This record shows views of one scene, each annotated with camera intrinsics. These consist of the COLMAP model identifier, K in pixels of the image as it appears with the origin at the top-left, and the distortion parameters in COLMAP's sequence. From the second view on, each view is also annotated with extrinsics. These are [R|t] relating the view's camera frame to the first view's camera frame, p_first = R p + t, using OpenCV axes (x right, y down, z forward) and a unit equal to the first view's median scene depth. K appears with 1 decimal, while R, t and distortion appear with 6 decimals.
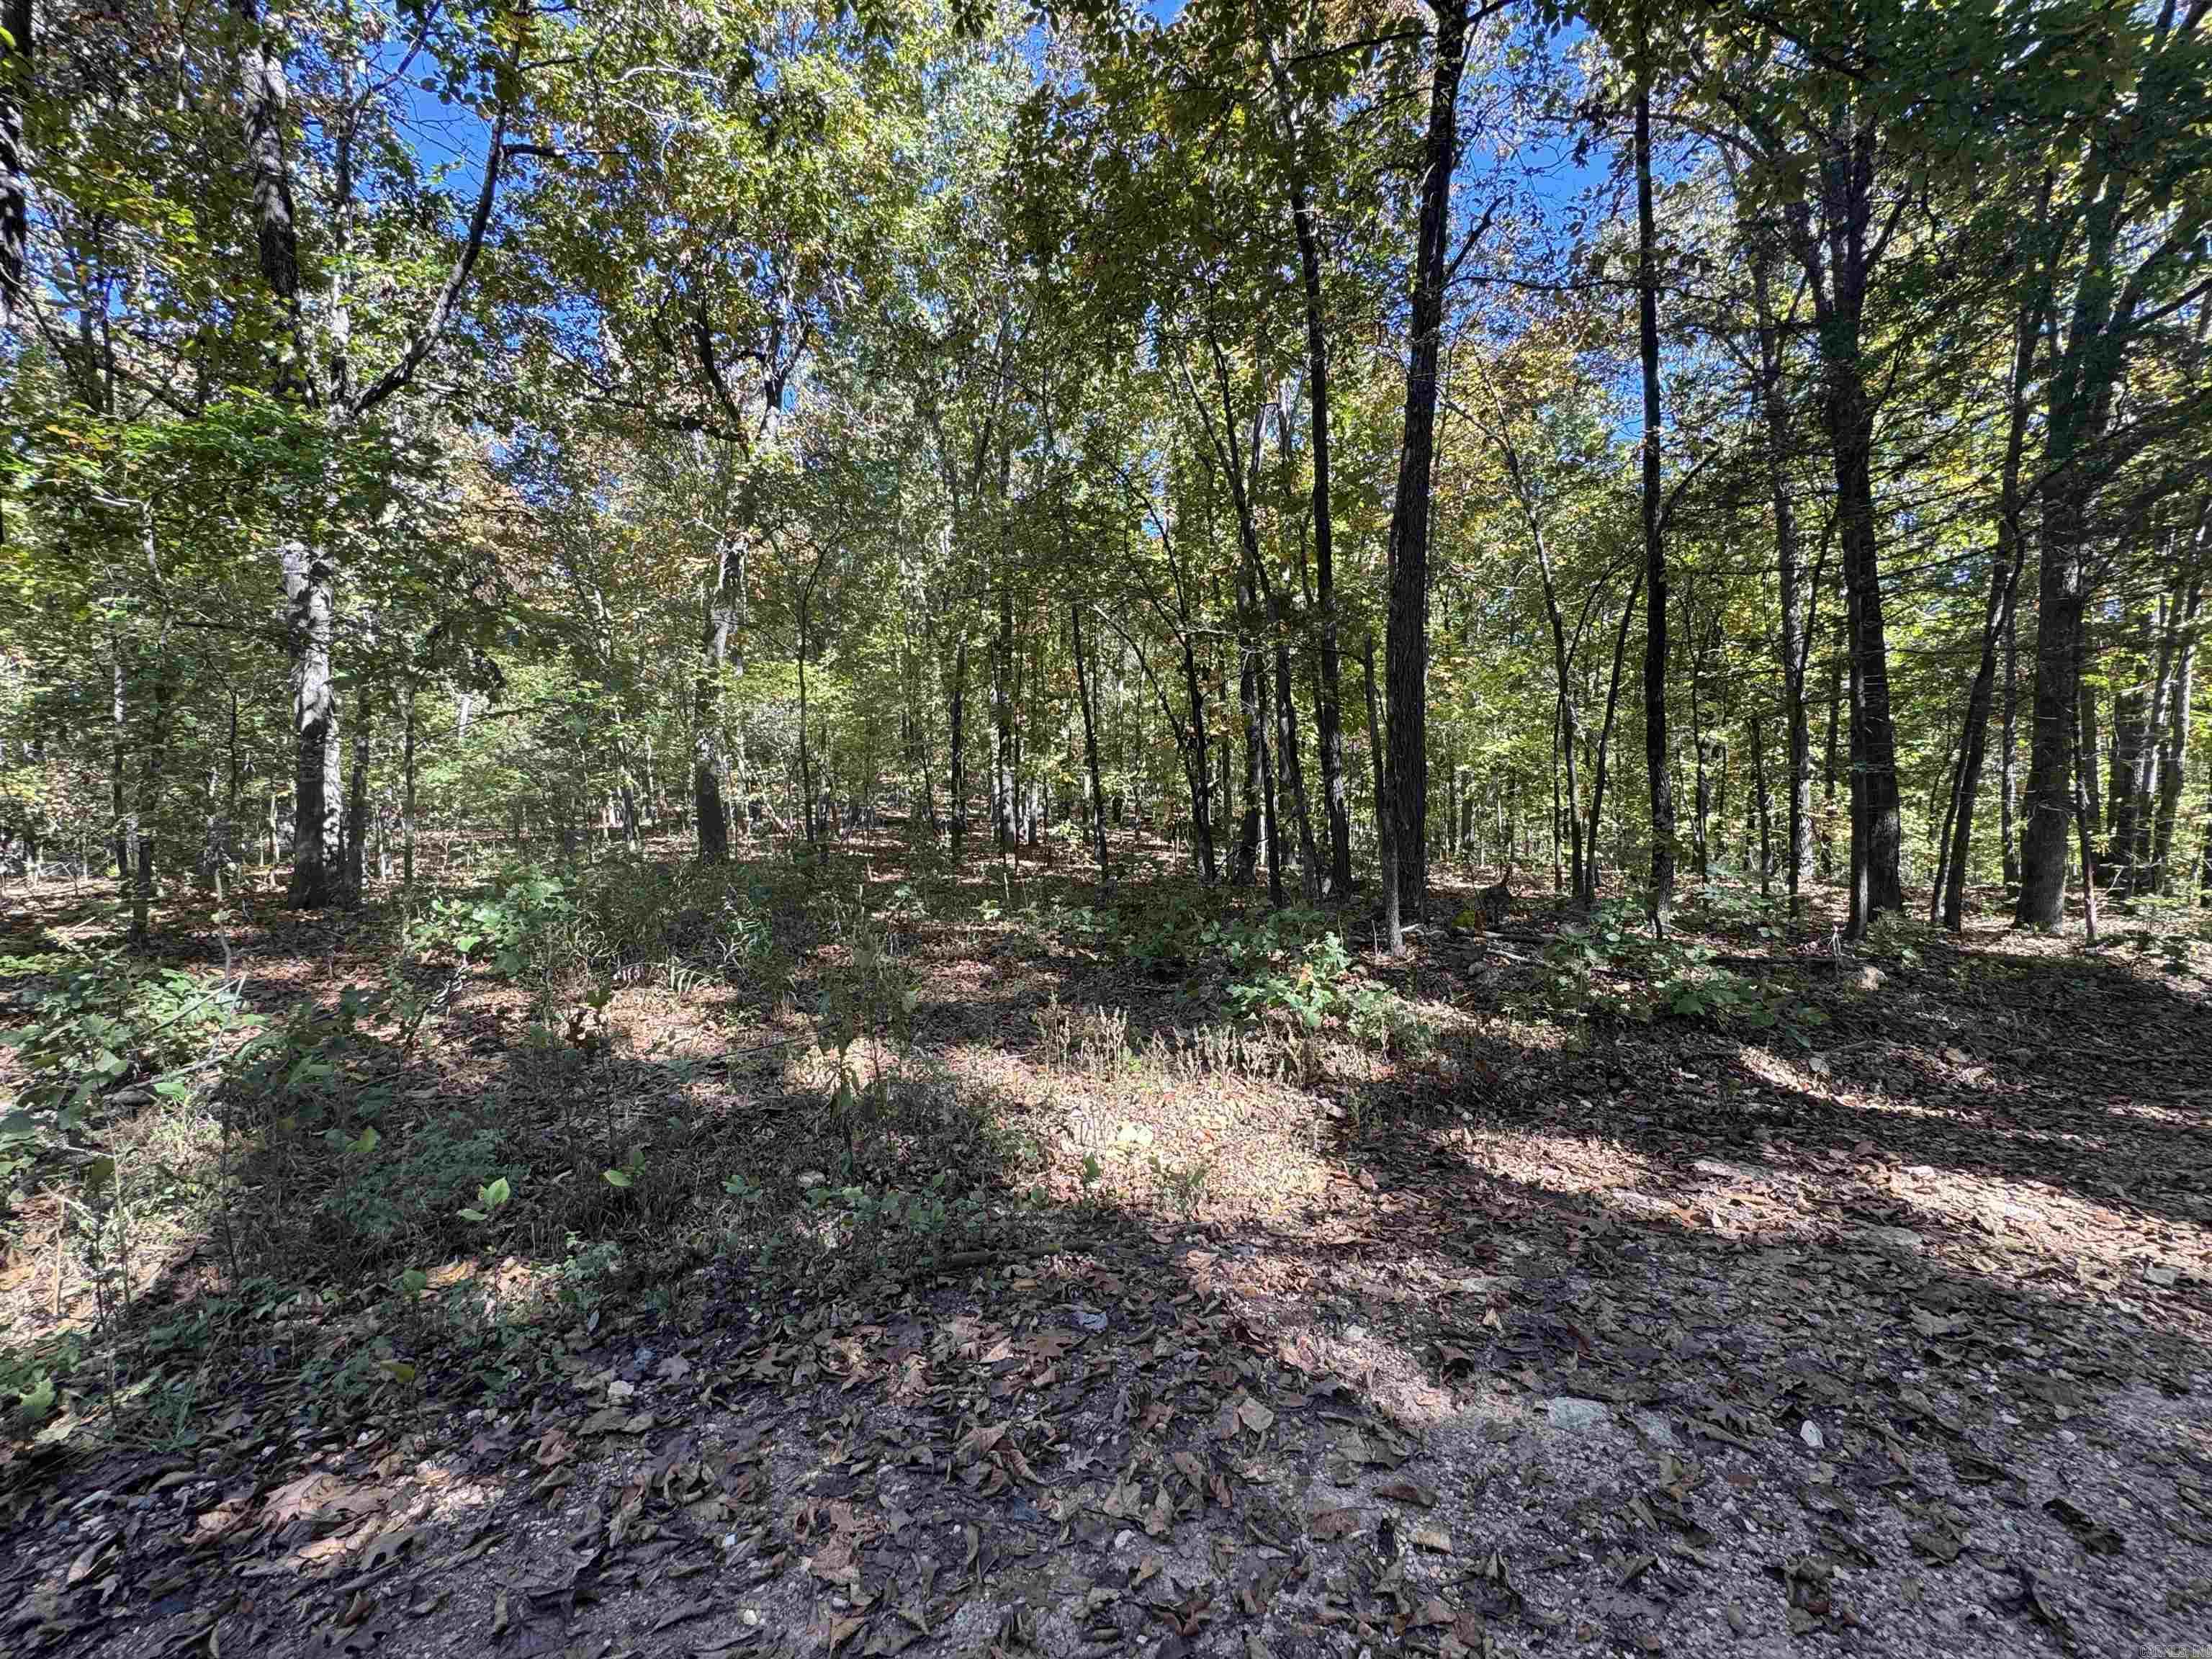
lens RADIAL K [[879.6, 0, 1101.6], [0, 879.6, 832.4], [0, 0, 1]] dist [0.000278, -0.000488]
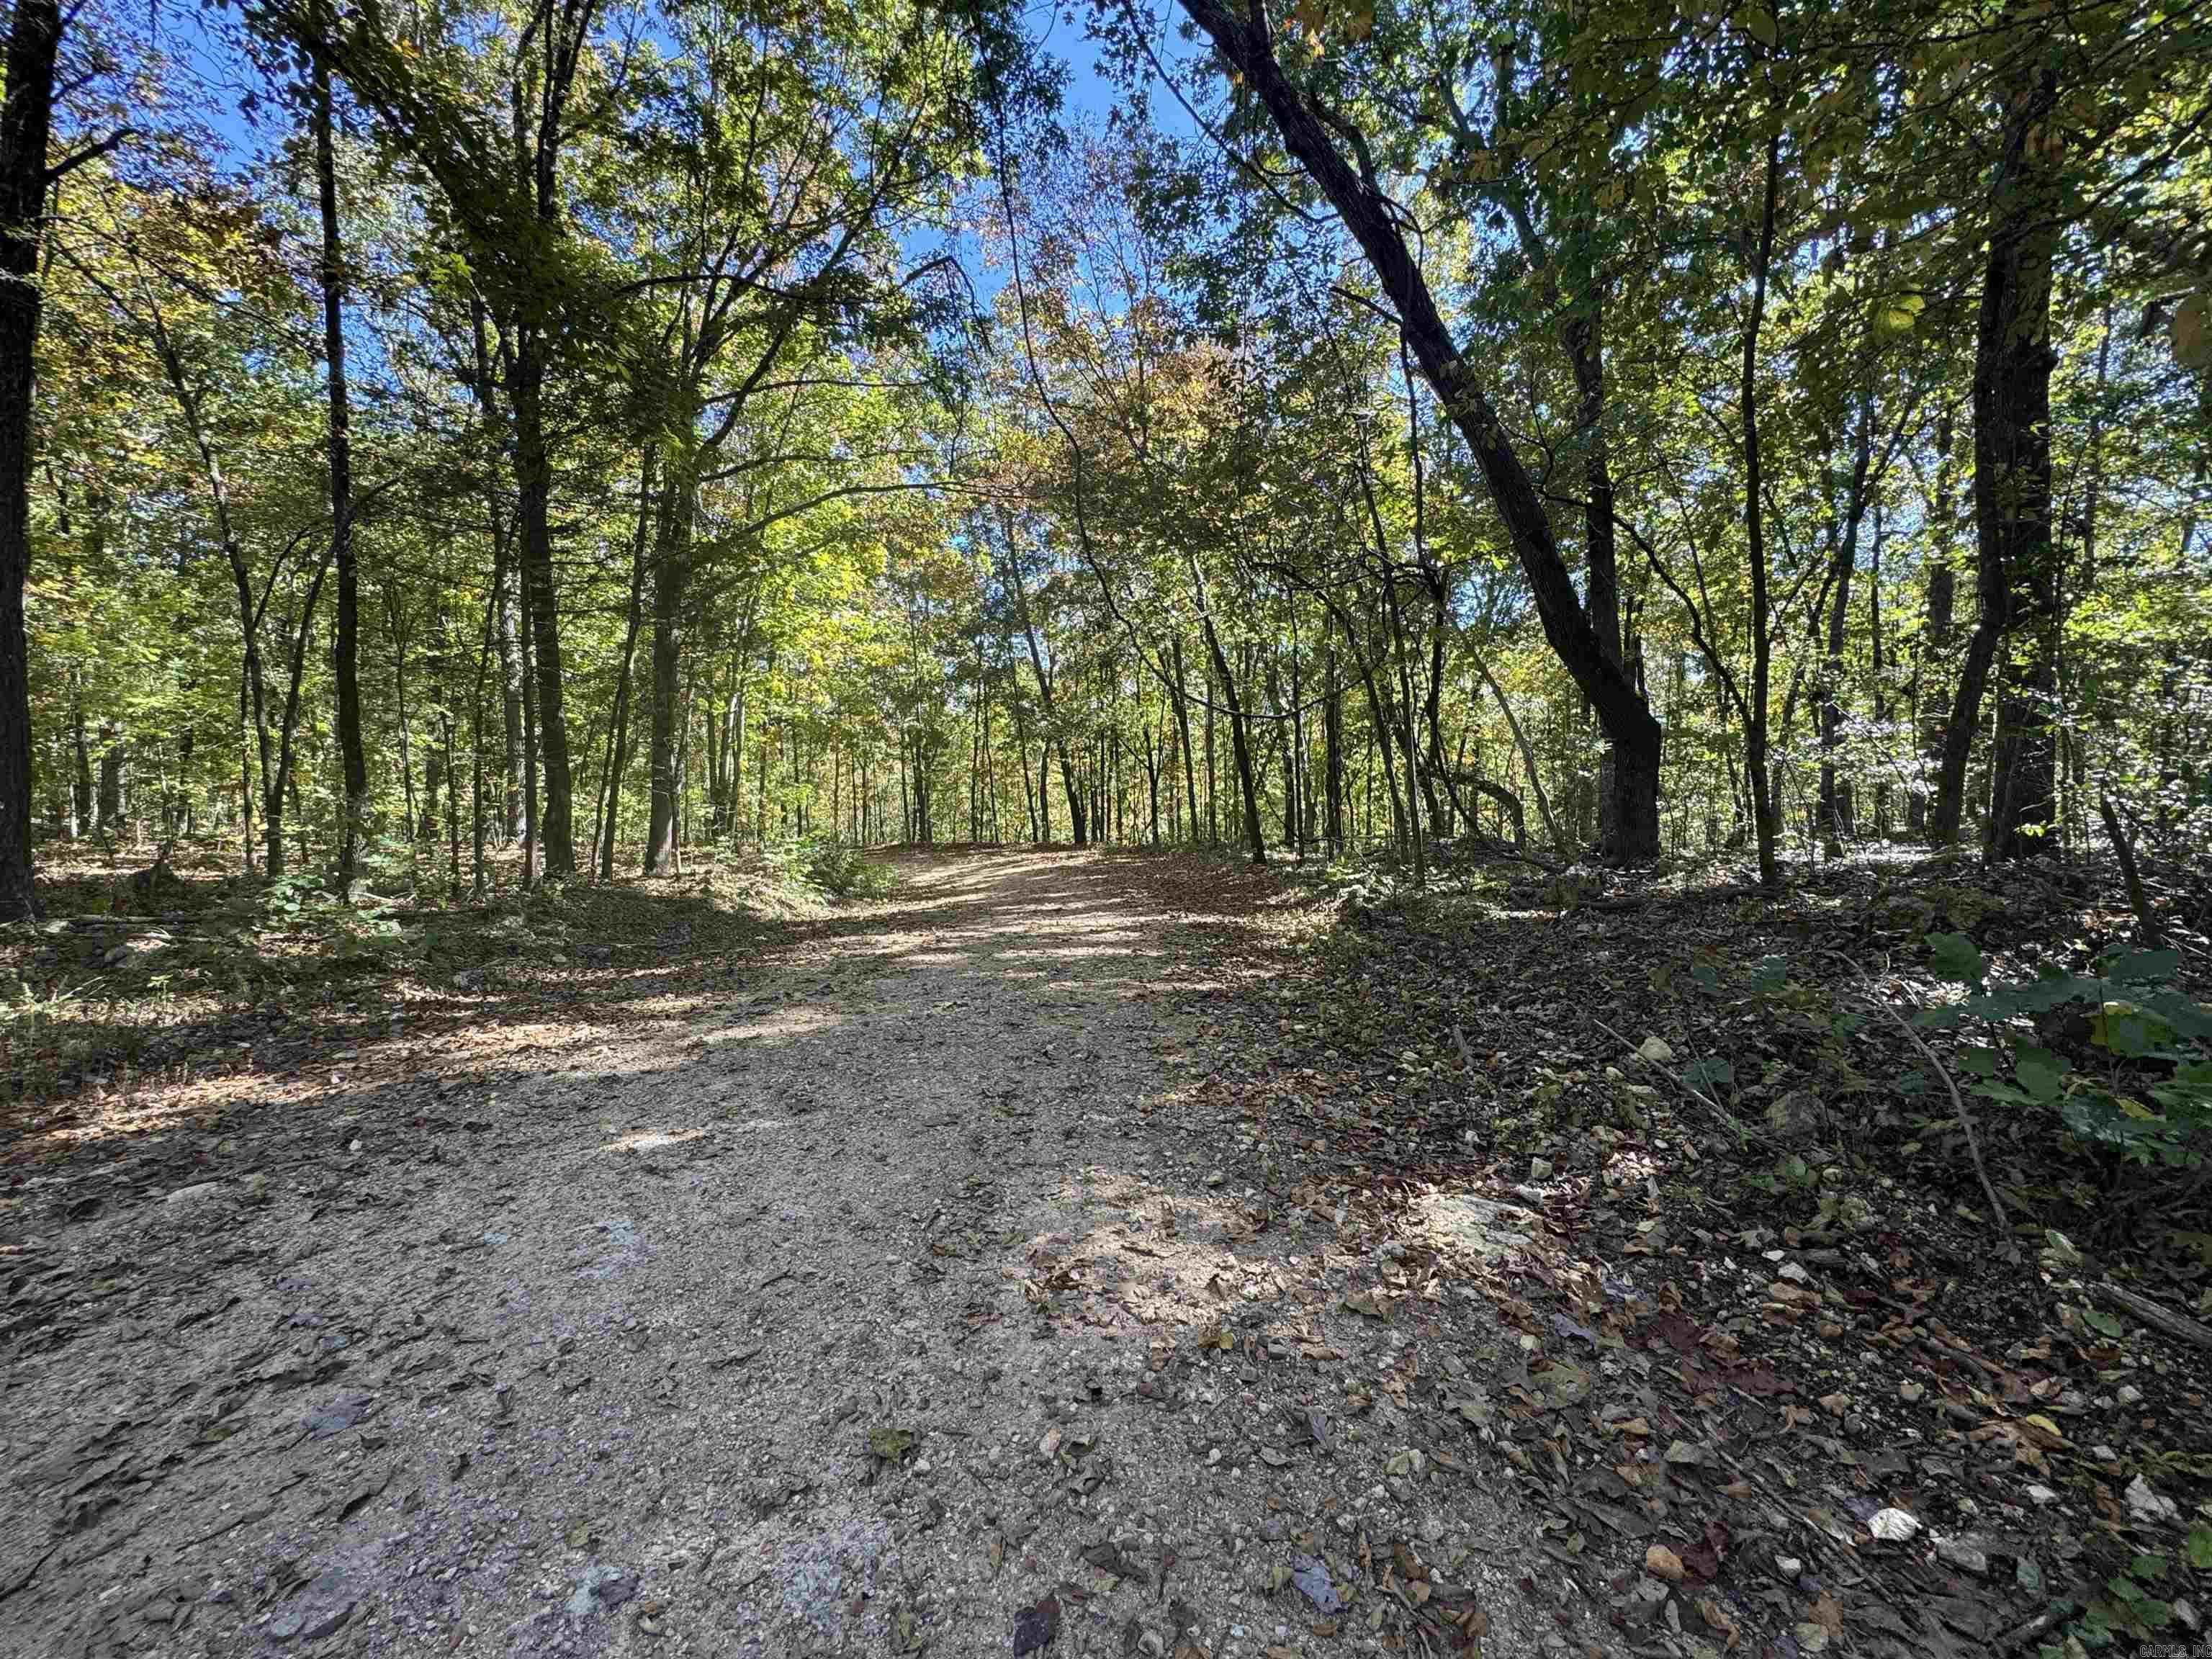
lens RADIAL K [[898.9, 0, 1112.0], [0, 898.9, 833.7], [0, 0, 1]] dist [-0.003440, -0.000542]
pose [[0.330680, -0.022096, 0.943484, -0.066316], [-0.009523, 0.999597, 0.026748, -0.004932], [-0.943695, -0.017830, 0.330336, -0.173571]]
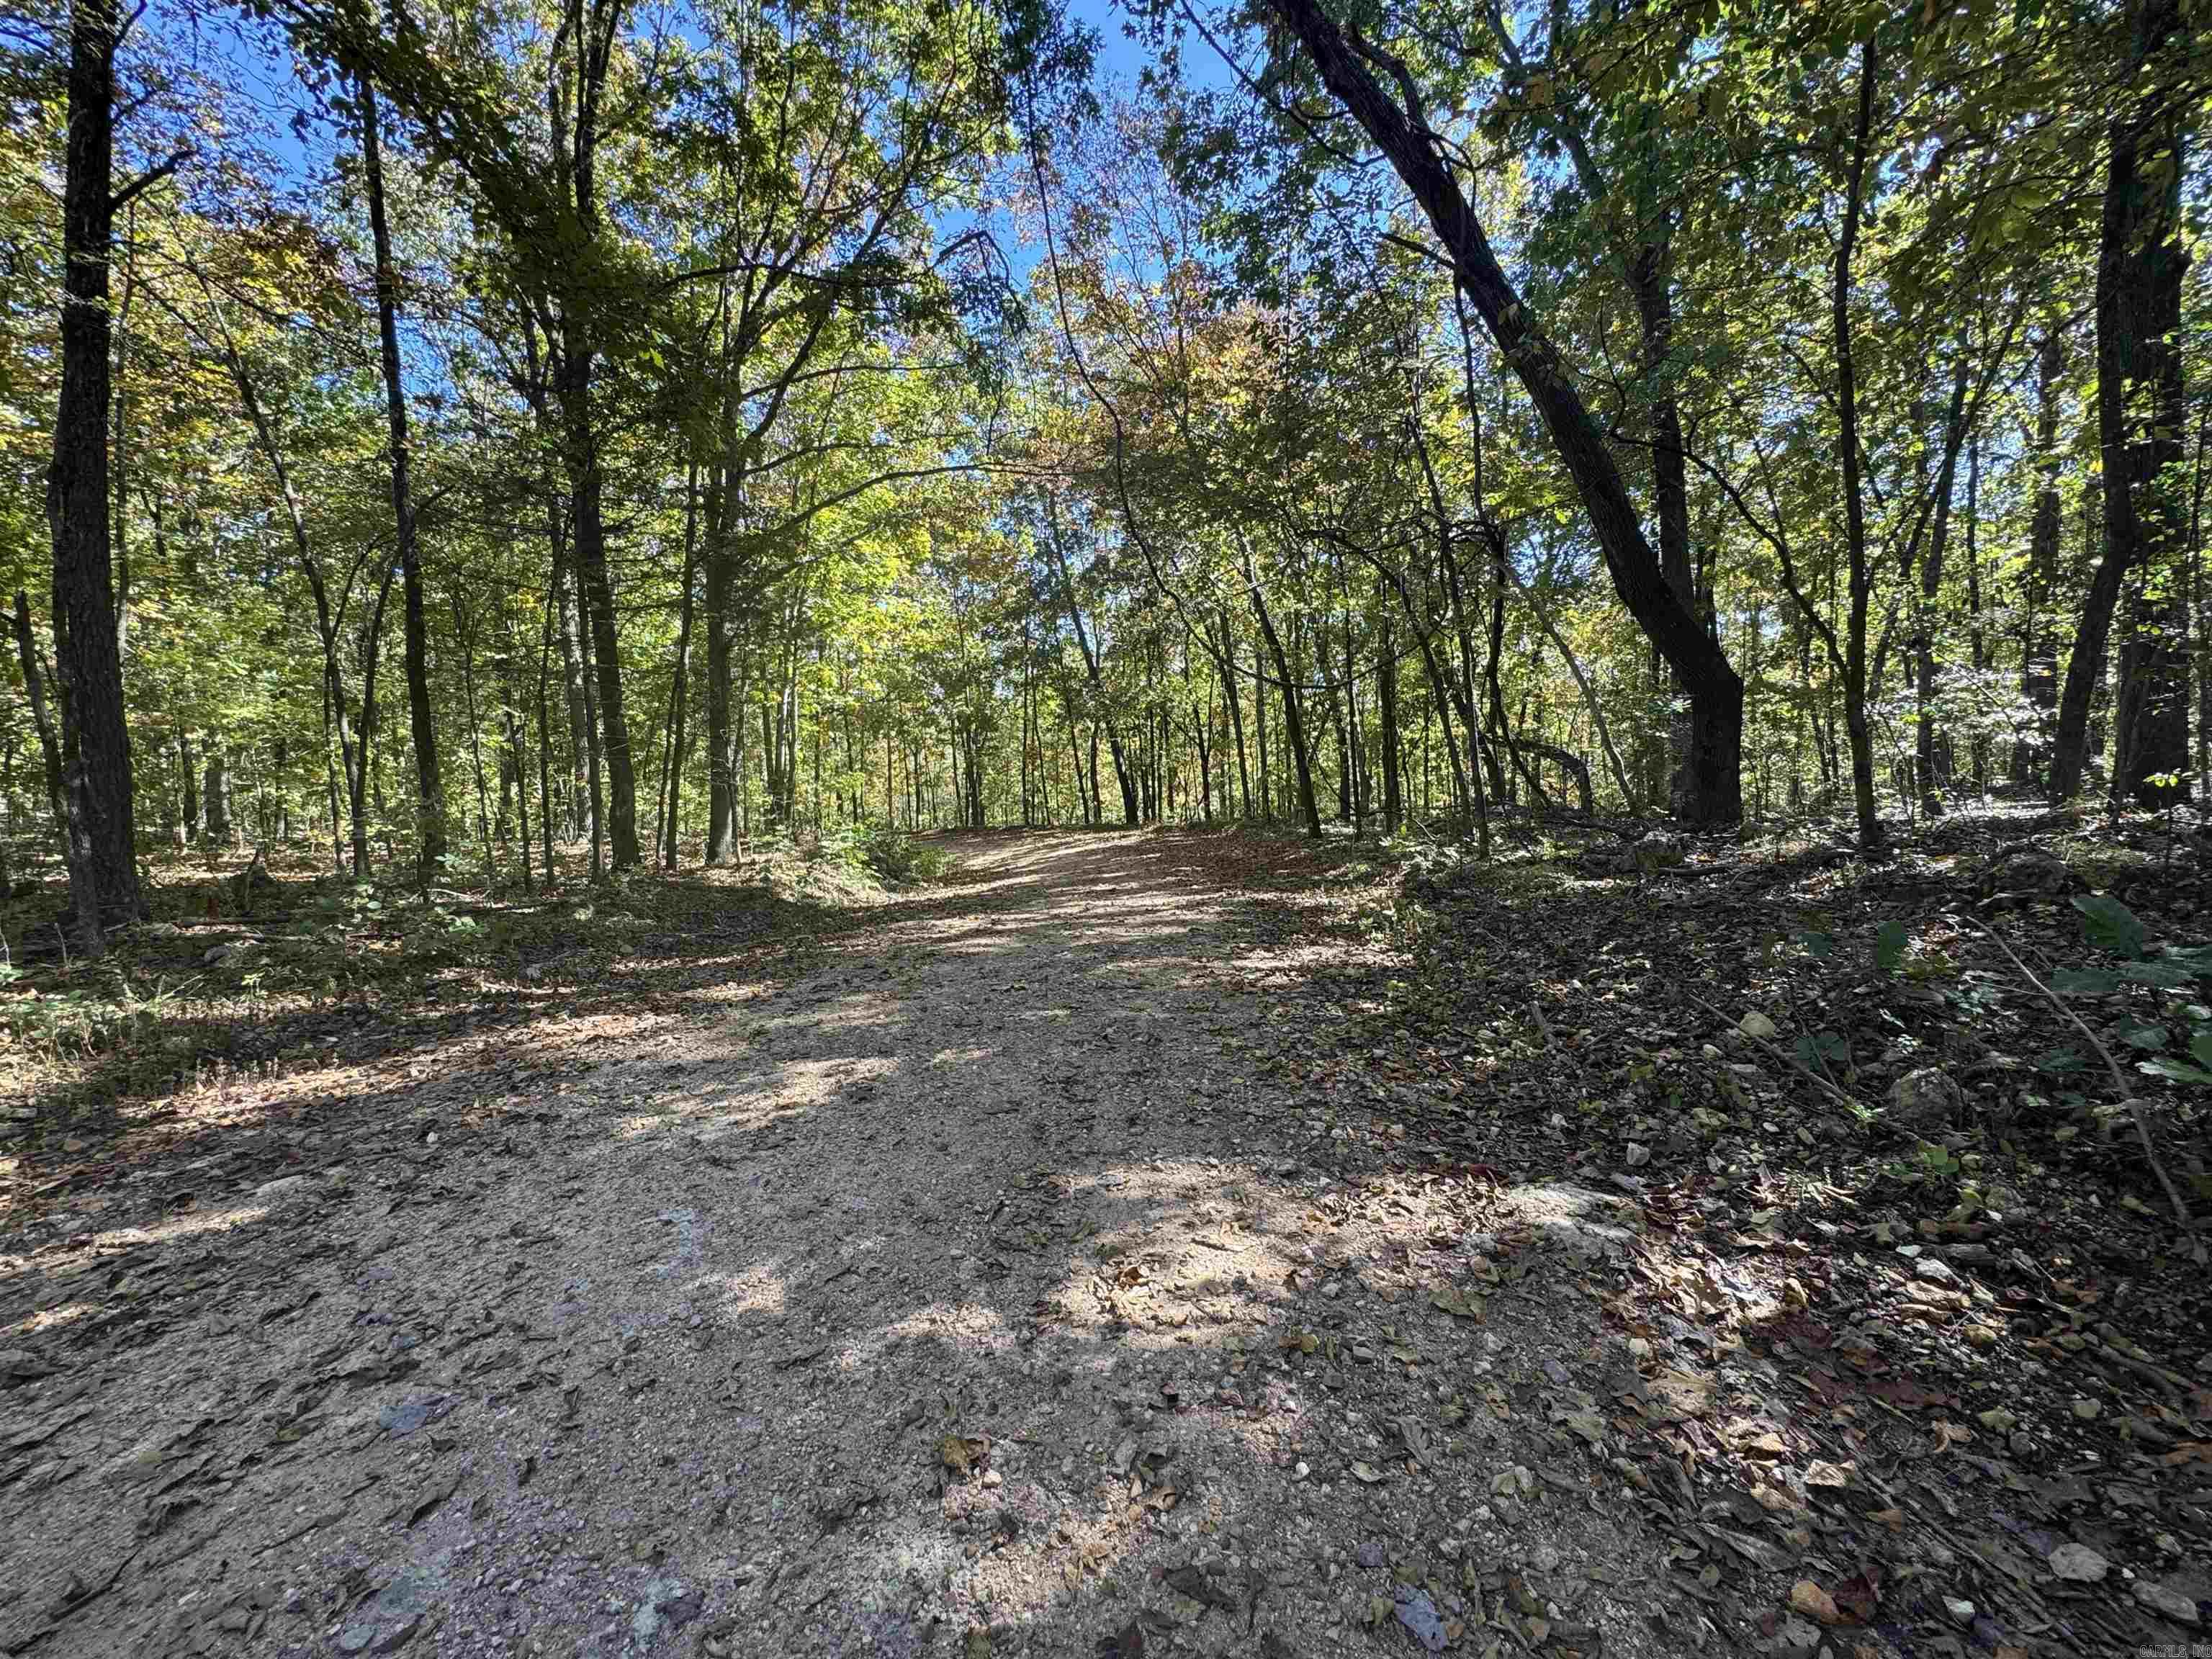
lens RADIAL K [[893.1, 0, 1110.2], [0, 893.1, 844.2], [0, 0, 1]] dist [-0.000179, -0.000172]
pose [[0.384477, -0.063879, 0.920922, -0.047819], [0.020414, 0.997947, 0.060699, -0.003194], [-0.922909, -0.004538, 0.384992, -0.163744]]
